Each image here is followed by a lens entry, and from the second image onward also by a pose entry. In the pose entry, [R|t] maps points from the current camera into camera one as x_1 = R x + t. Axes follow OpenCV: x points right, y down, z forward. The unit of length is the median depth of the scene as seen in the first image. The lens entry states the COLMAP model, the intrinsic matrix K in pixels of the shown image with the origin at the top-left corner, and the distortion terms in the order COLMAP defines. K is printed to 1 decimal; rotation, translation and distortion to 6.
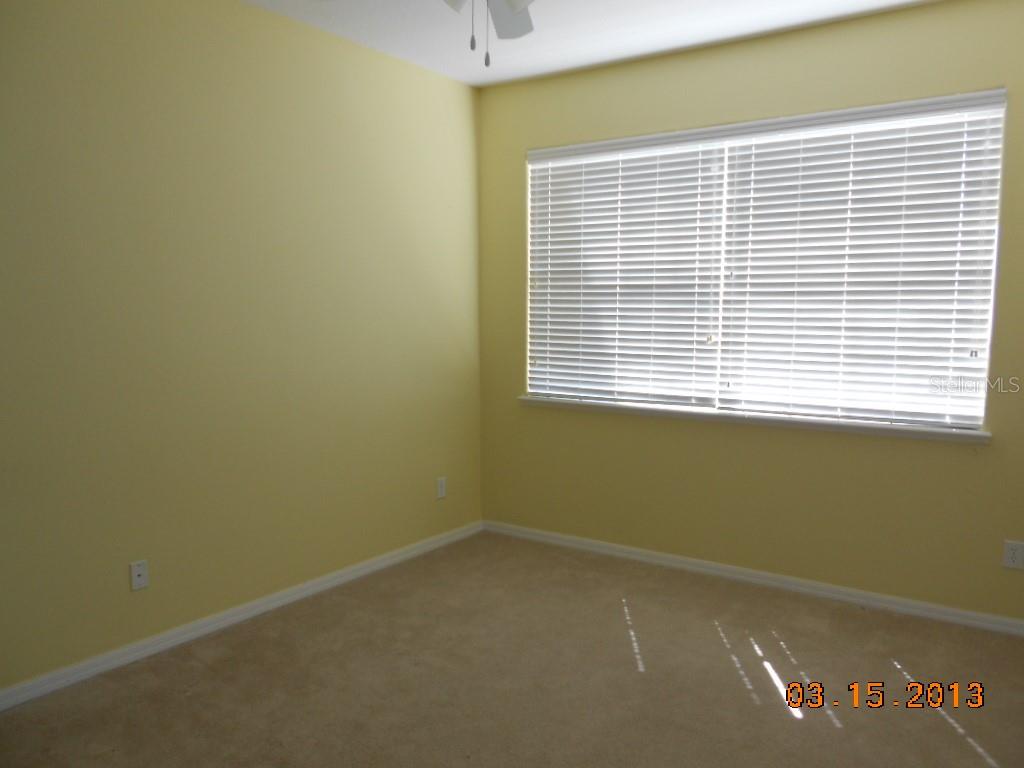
lens RADIAL K [[791.1, 0, 510.3], [0, 791.1, 399.9], [0, 0, 1]] dist [-0.005203, 0.003043]
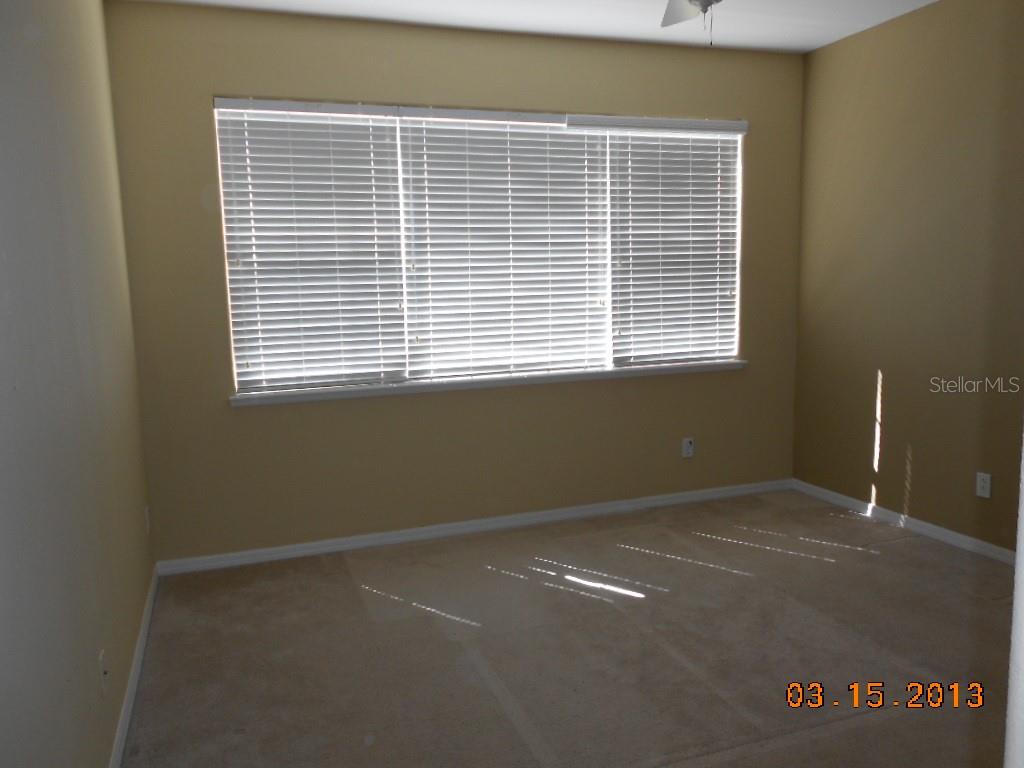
lens RADIAL K [[747.6, 0, 512.0], [0, 747.6, 384.0], [0, 0, 1]] dist [0.051167, 0.001199]
pose [[0.590986, -0.127727, 0.796506, -0.583600], [0.120449, 0.990289, 0.069432, -0.047599], [-0.797639, 0.054905, 0.600631, 0.395002]]
